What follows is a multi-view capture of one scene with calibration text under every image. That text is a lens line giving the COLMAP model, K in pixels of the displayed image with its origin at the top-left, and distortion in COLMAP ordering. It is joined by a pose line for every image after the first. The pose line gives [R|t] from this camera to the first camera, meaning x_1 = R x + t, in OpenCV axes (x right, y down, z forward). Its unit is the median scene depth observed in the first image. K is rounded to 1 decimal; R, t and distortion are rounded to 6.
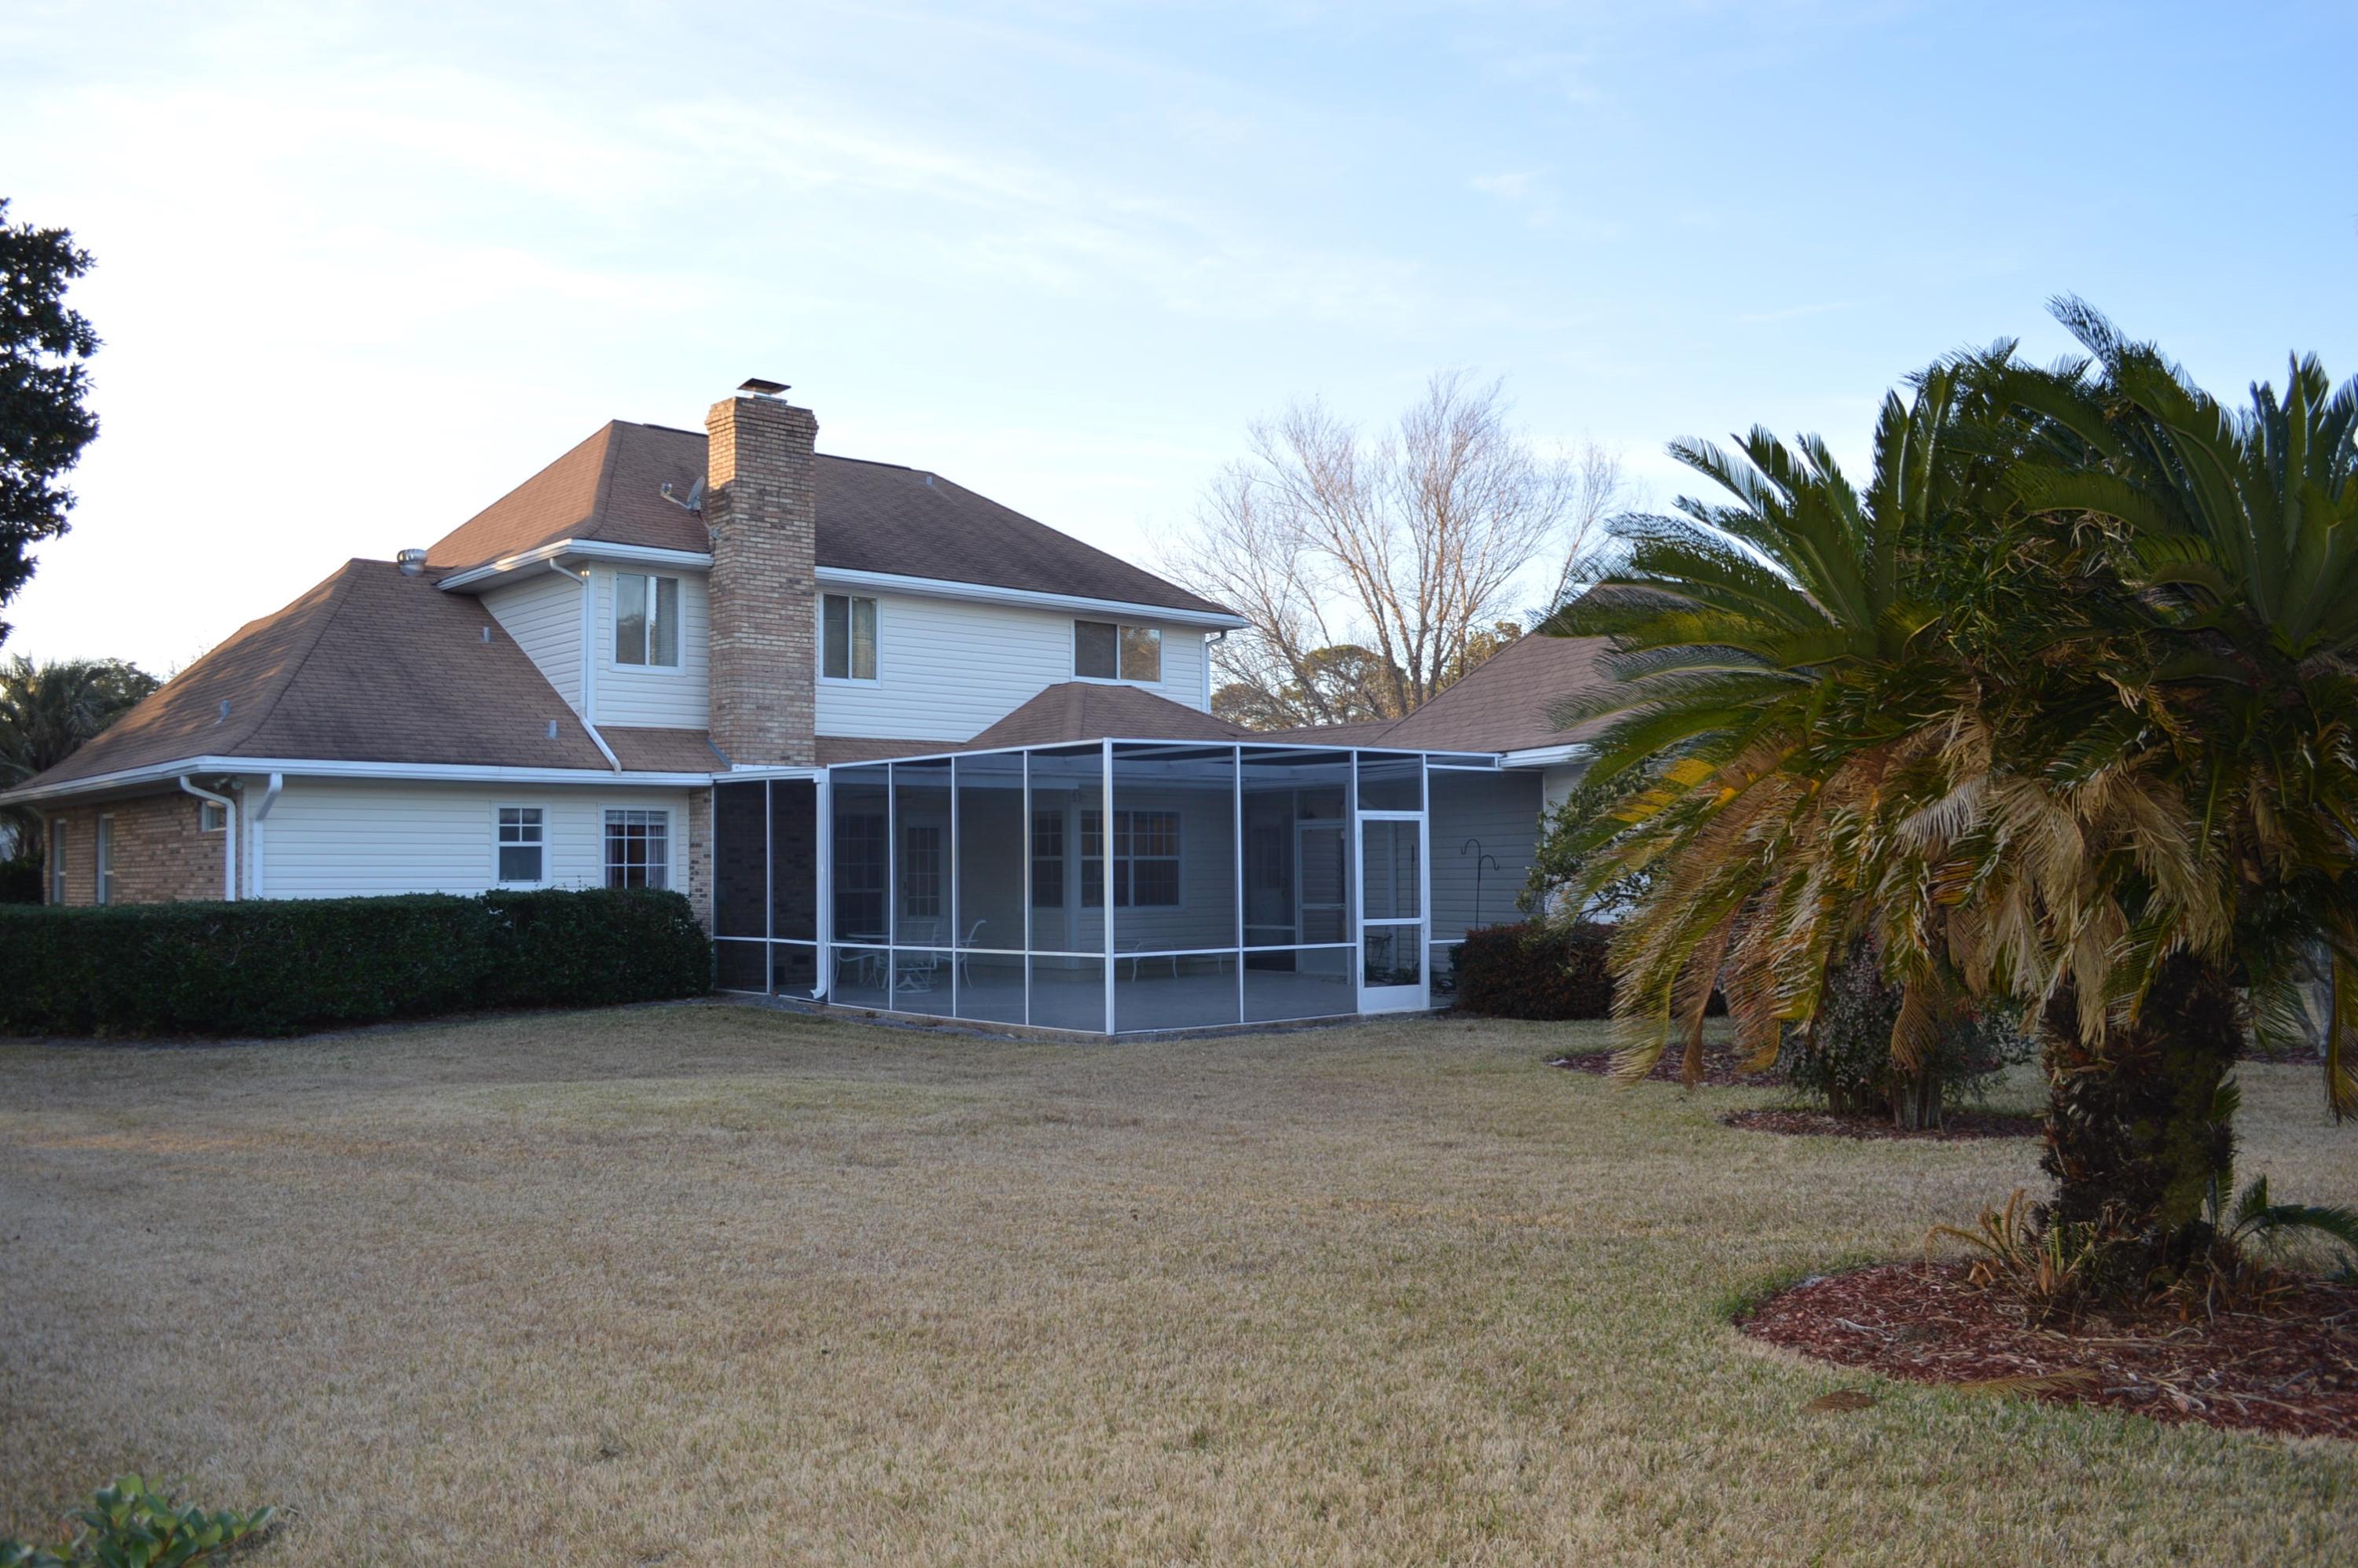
lens RADIAL K [[1891.0, 0, 1185.9], [0, 1891.0, 777.3], [0, 0, 1]] dist [-0.087704, 0.016212]
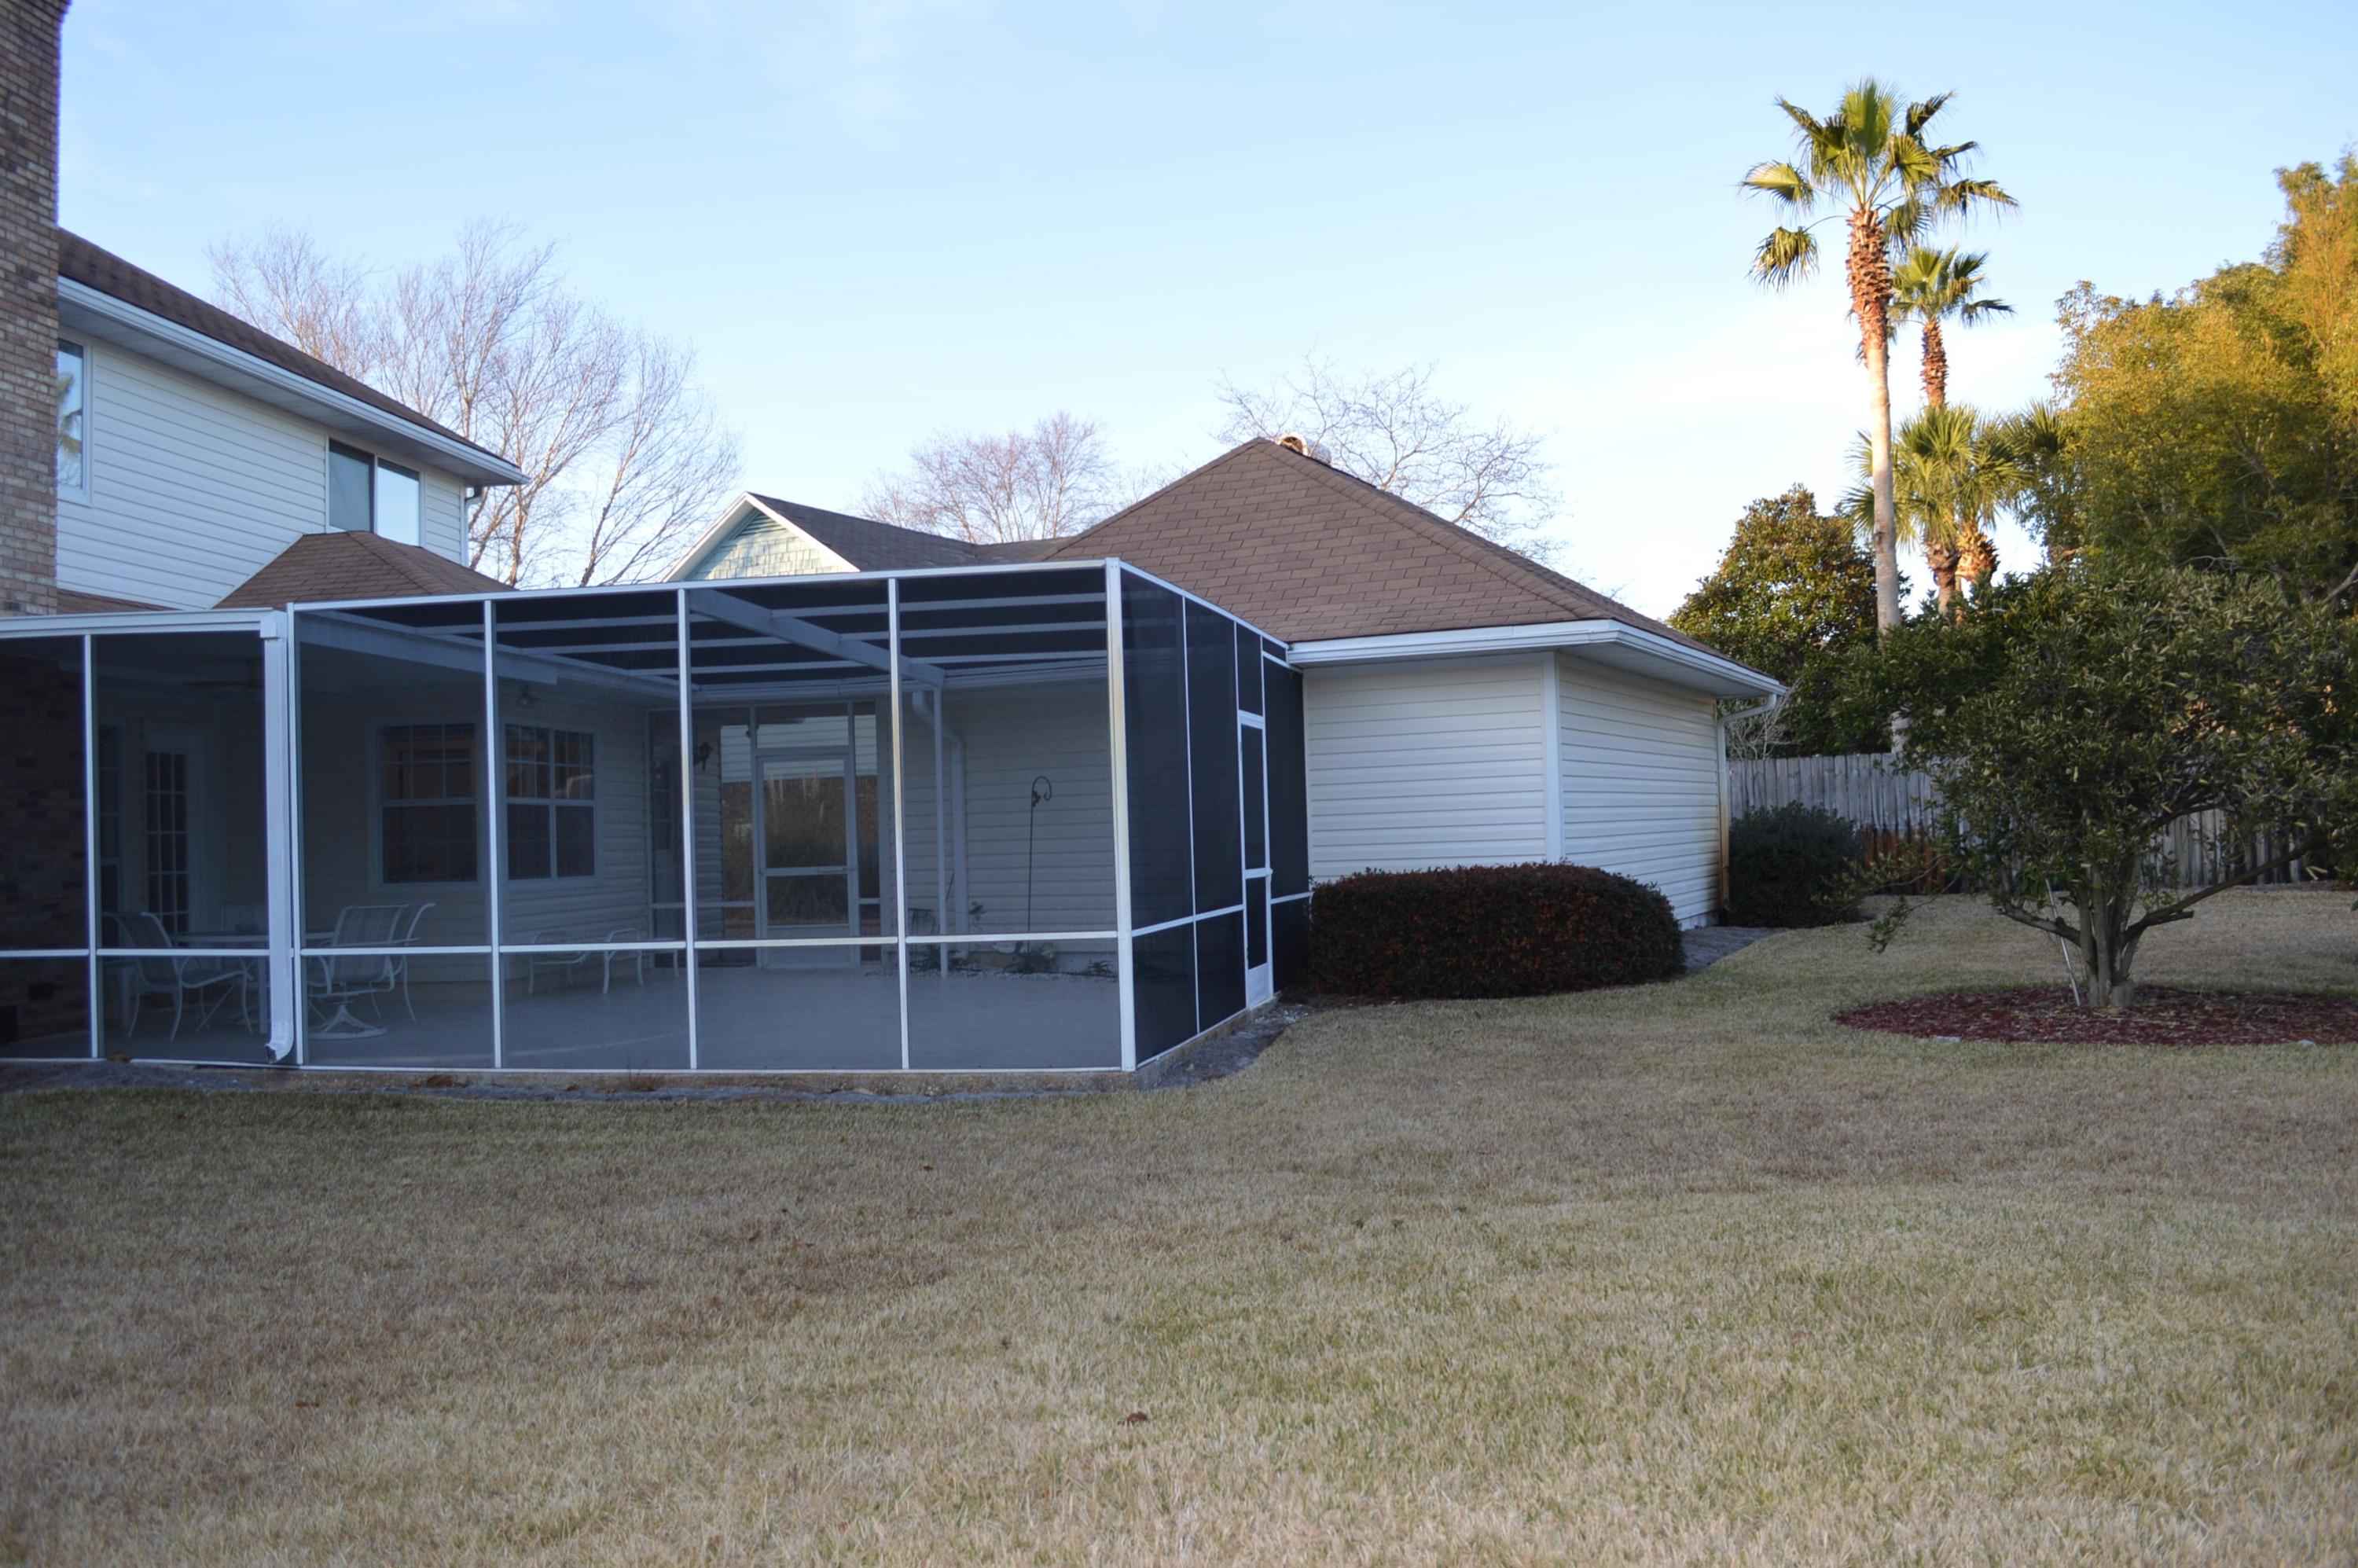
lens RADIAL K [[1891.0, 0, 1178.9], [0, 1891.0, 787.1], [0, 0, 1]] dist [-0.087704, 0.016212]
pose [[0.762523, 0.002598, 0.646956, -0.332707], [-0.009846, 0.999923, 0.007589, 0.037303], [-0.646886, -0.012156, 0.762490, 0.457323]]
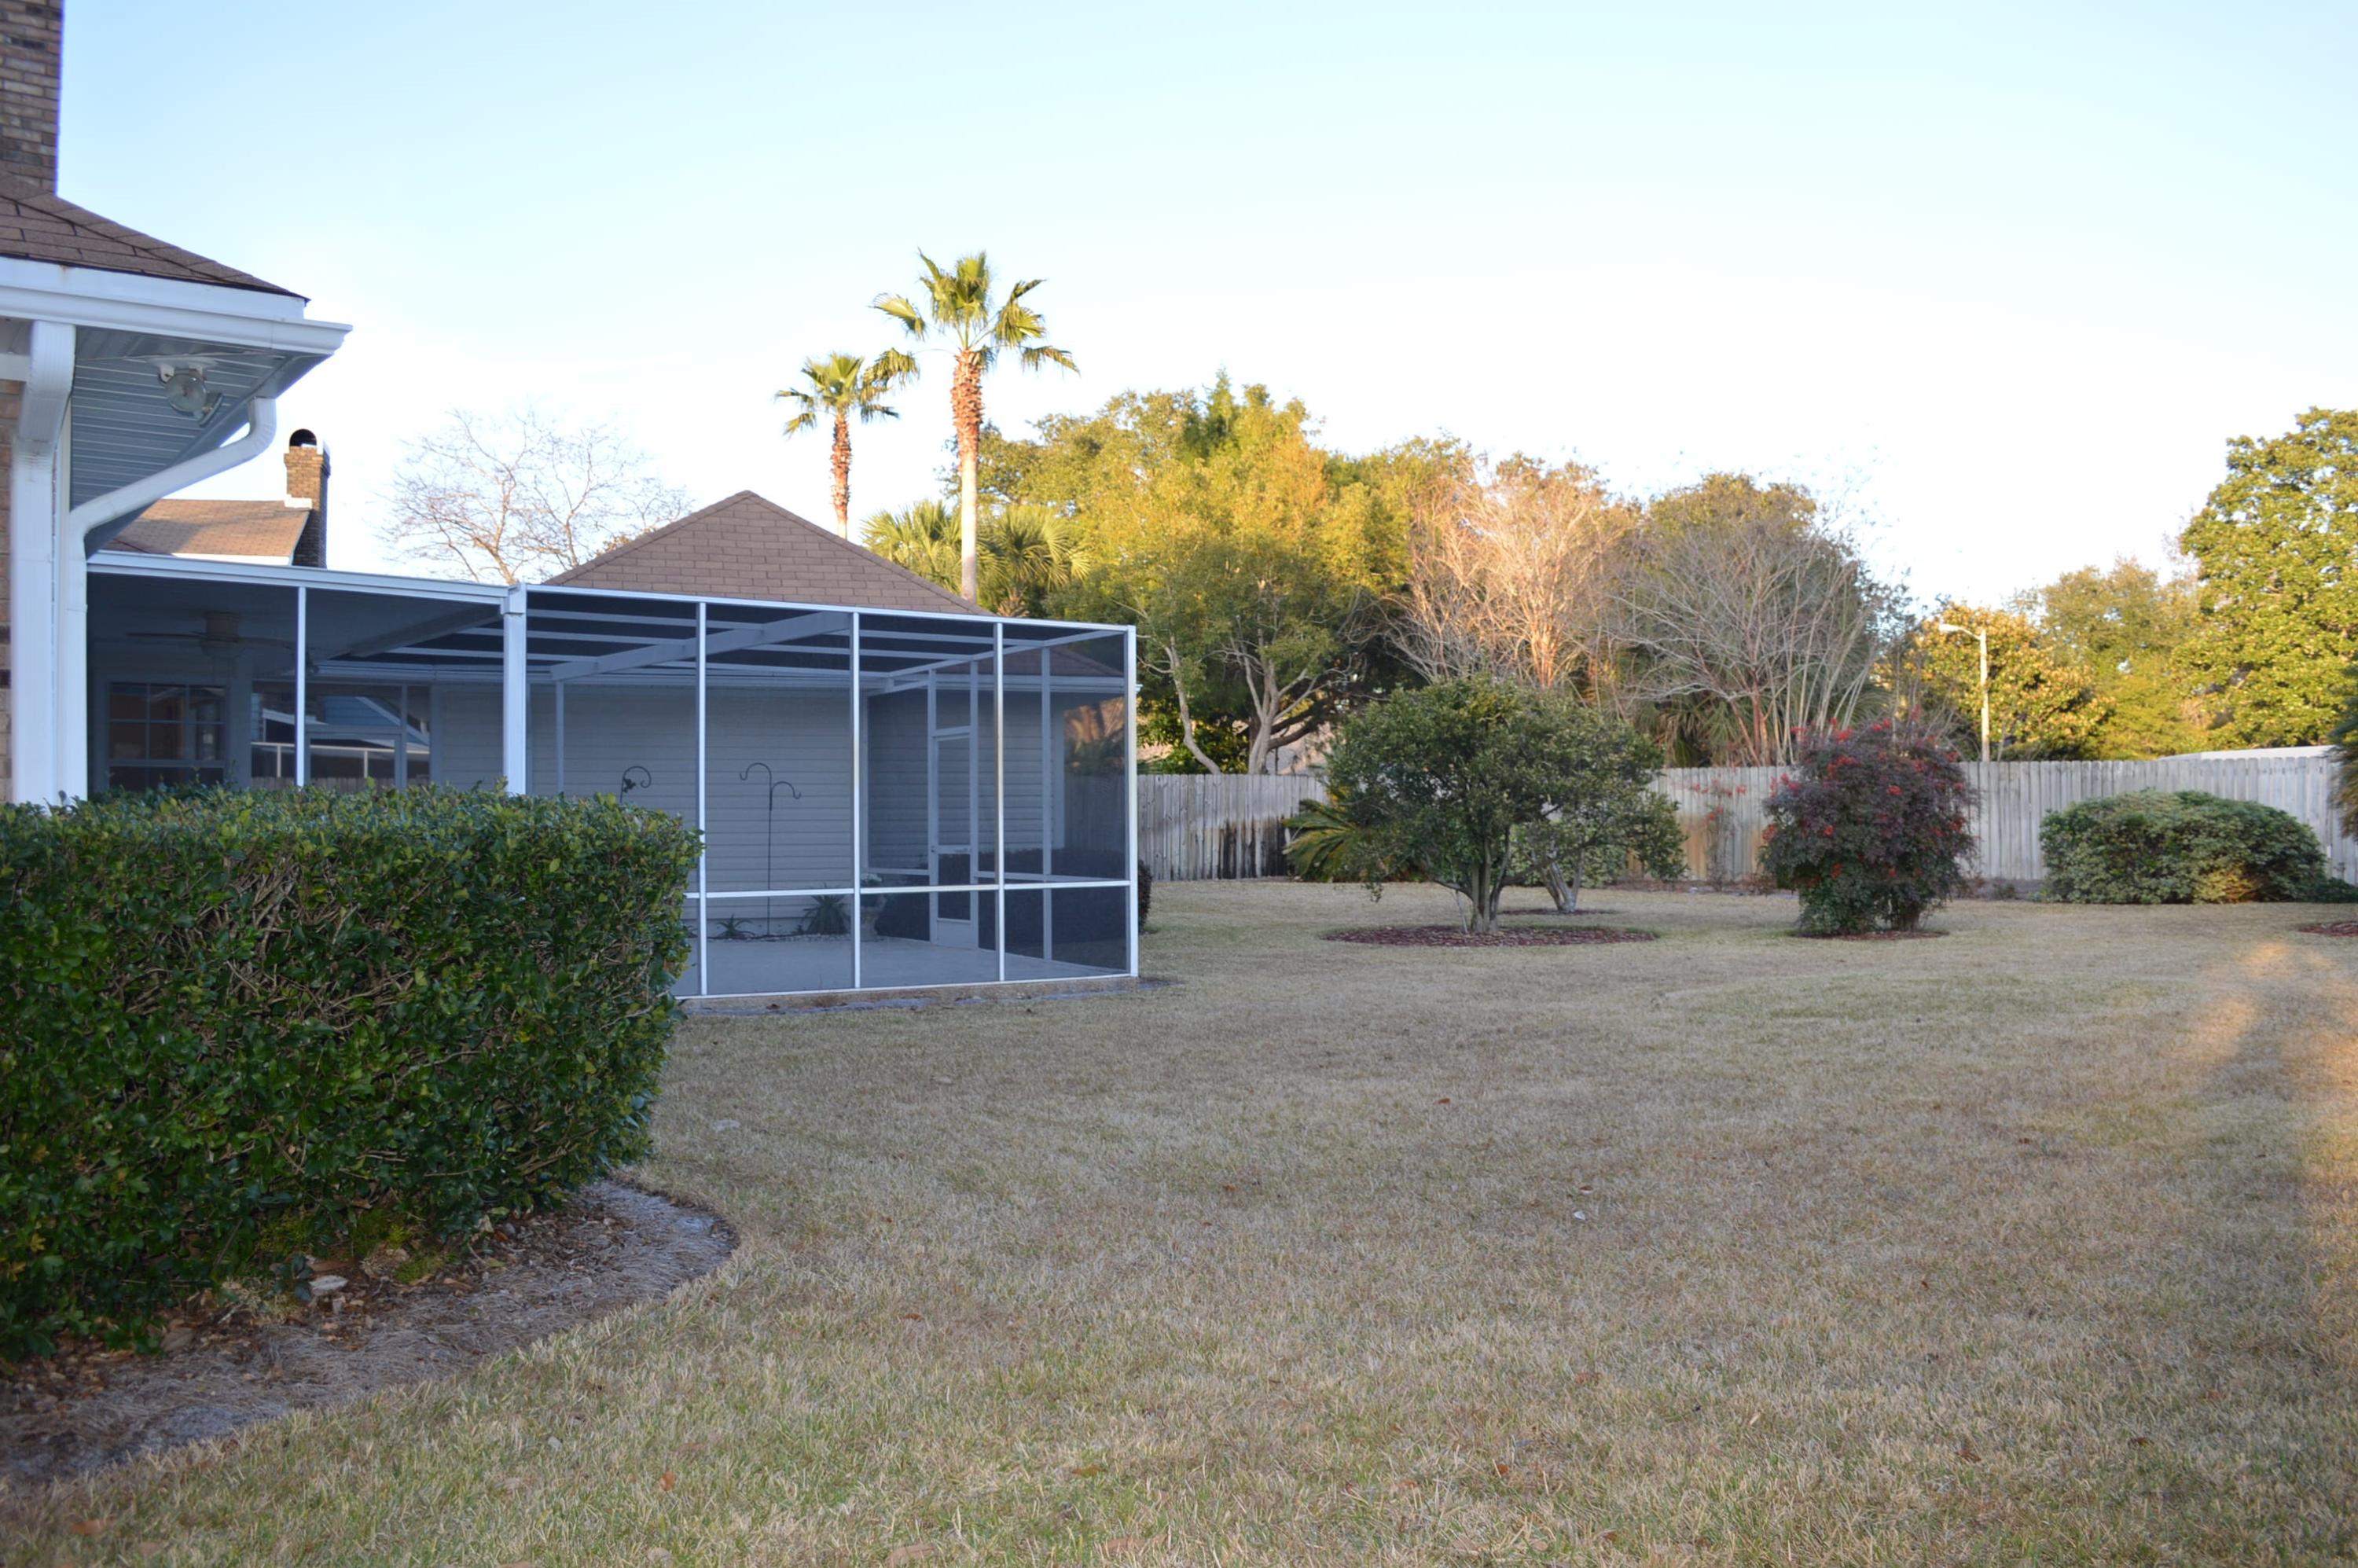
lens RADIAL K [[1891.0, 0, 1172.9], [0, 1891.0, 792.6], [0, 0, 1]] dist [-0.087704, 0.016212]
pose [[0.095461, 0.027169, 0.995062, -0.728653], [-0.045841, 0.998687, -0.022870, 0.060360], [-0.994377, -0.043432, 0.096581, 0.749021]]
